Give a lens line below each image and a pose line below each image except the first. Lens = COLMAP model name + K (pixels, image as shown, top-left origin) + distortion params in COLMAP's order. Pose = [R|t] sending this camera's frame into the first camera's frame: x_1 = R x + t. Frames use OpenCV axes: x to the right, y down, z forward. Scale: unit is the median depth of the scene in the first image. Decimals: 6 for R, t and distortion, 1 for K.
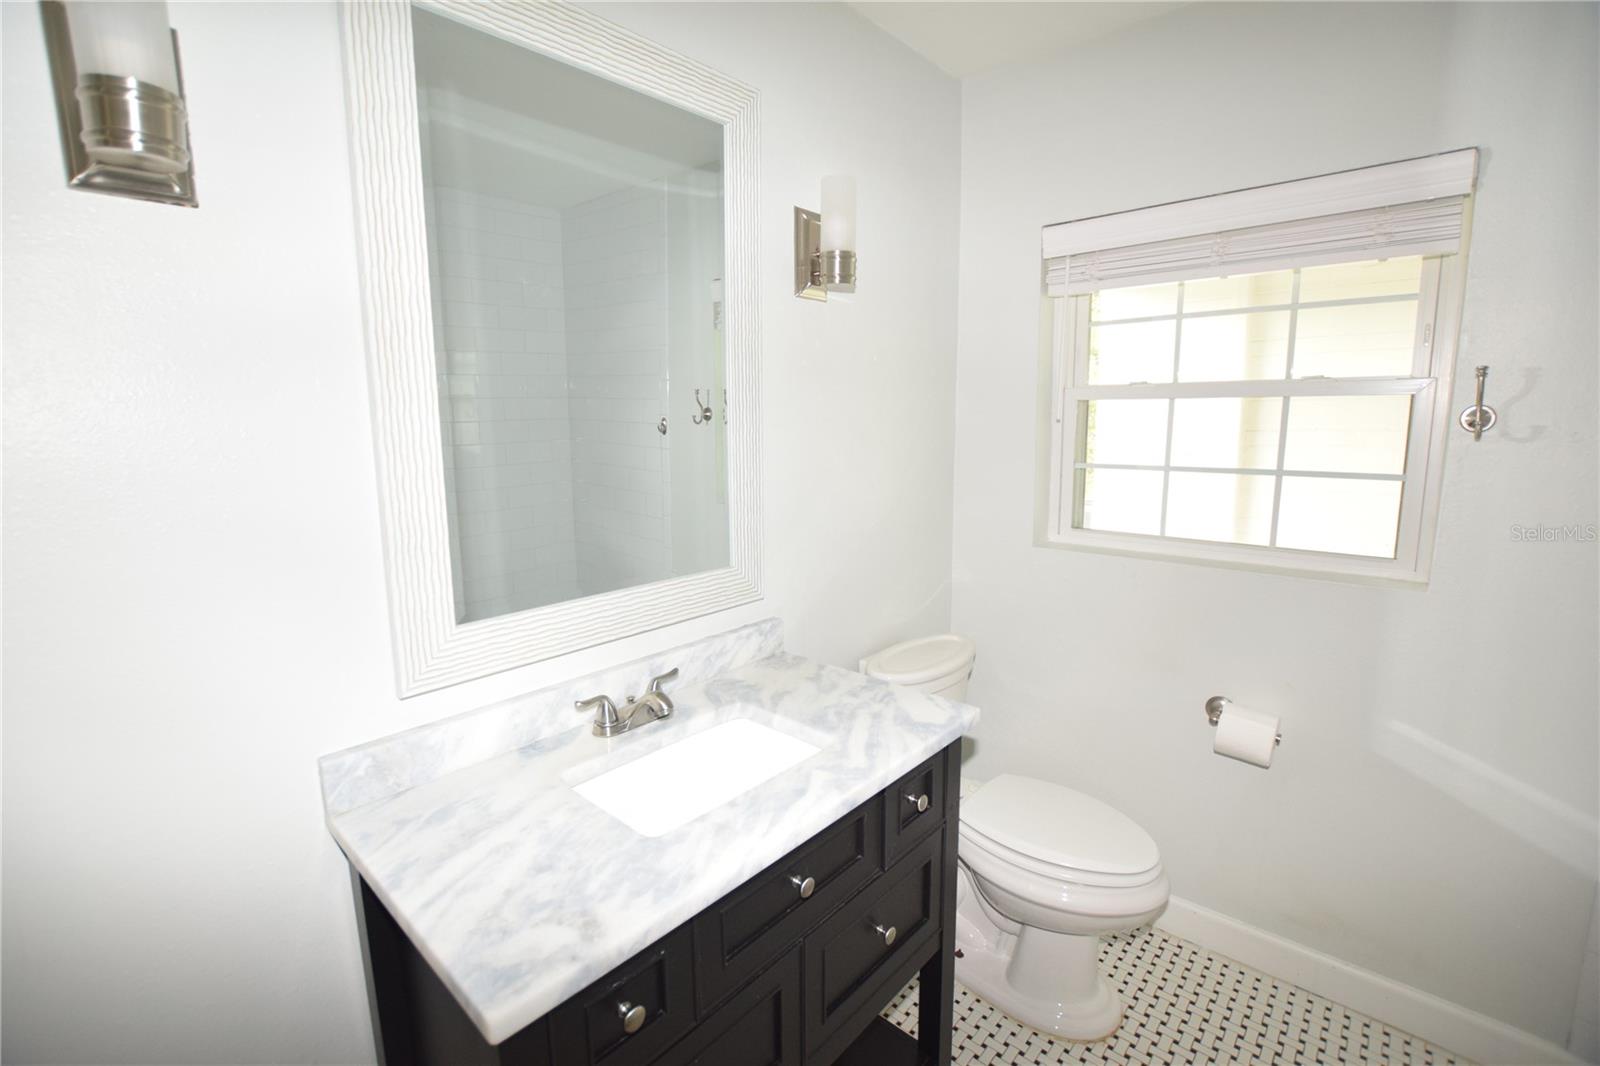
lens RADIAL K [[705.8, 0, 792.4], [0, 705.8, 523.0], [0, 0, 1]] dist [-0.027979, 0.001043]
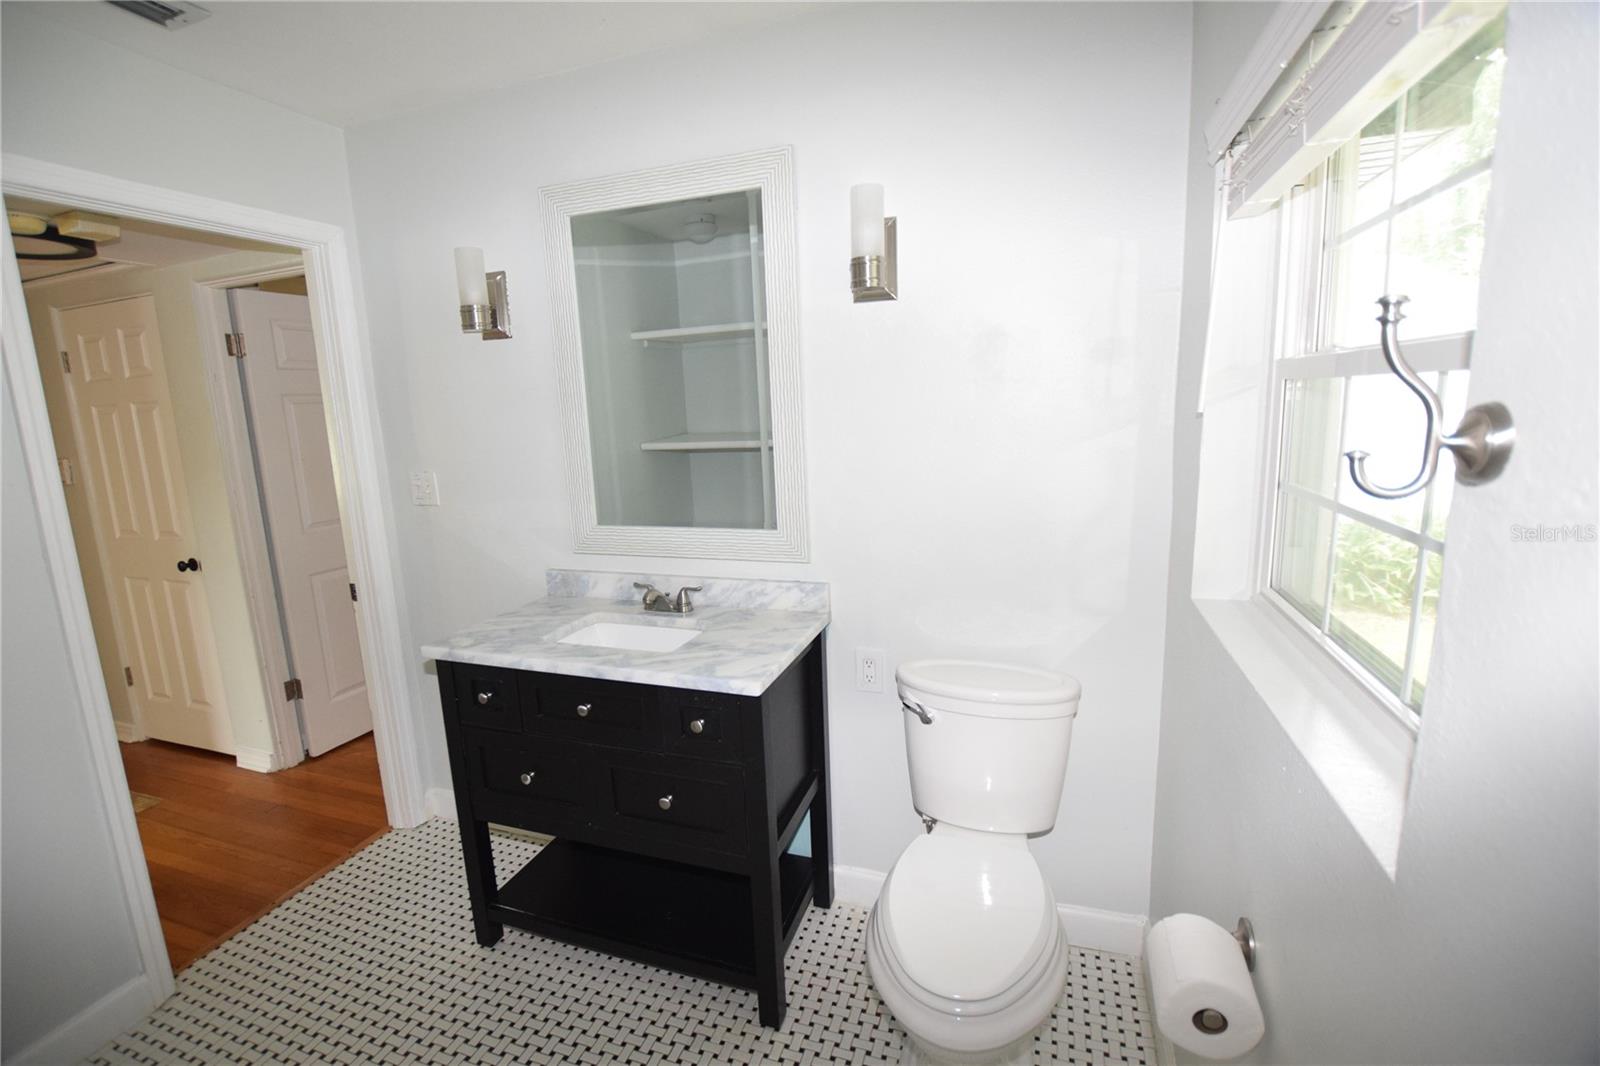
lens RADIAL K [[705.8, 0, 792.4], [0, 705.8, 523.0], [0, 0, 1]] dist [-0.027979, 0.001043]
pose [[0.385095, 0.150113, -0.910587, 1.182374], [-0.104372, 0.987436, 0.118642, -0.115459], [0.916956, 0.049351, 0.395924, 0.559687]]
